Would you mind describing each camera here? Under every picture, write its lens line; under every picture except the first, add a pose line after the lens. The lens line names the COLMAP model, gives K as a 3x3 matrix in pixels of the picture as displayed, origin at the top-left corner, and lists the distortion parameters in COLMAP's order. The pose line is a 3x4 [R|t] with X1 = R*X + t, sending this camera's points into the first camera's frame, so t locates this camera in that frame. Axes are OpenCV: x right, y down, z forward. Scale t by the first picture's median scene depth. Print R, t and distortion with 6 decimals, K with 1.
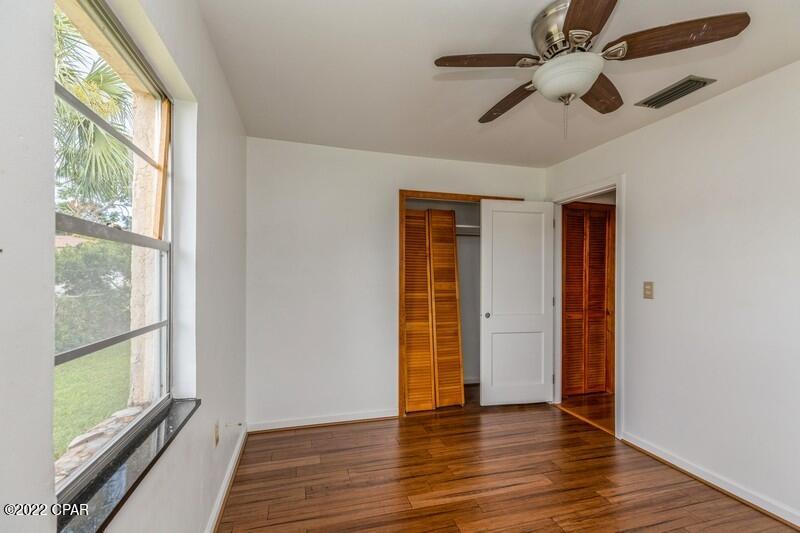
lens RADIAL K [[360.0, 0, 403.0], [0, 360.0, 275.7], [0, 0, 1]] dist [0.001569, -0.000314]
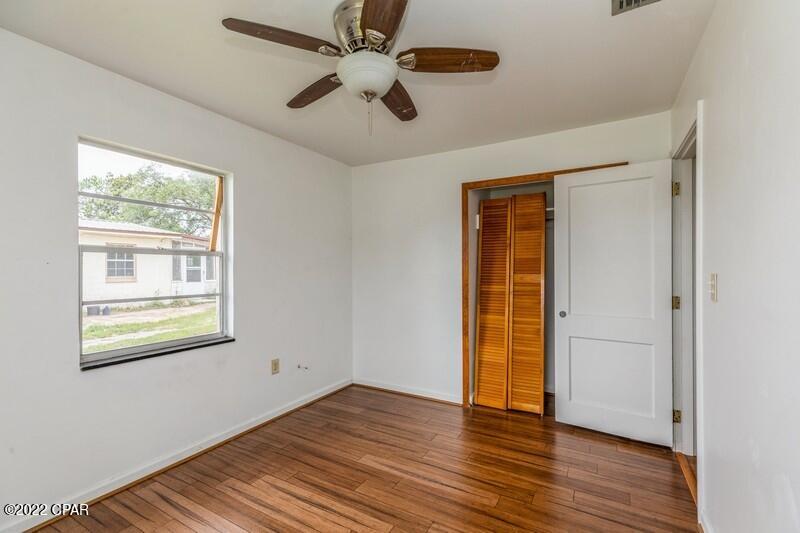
lens RADIAL K [[357.0, 0, 402.3], [0, 357.0, 270.9], [0, 0, 1]] dist [0.002450, -0.000344]
pose [[0.698407, -0.003748, -0.715691, 0.620487], [0.007529, 0.999969, 0.002110, 0.006097], [0.715661, -0.006862, 0.698414, 0.175798]]
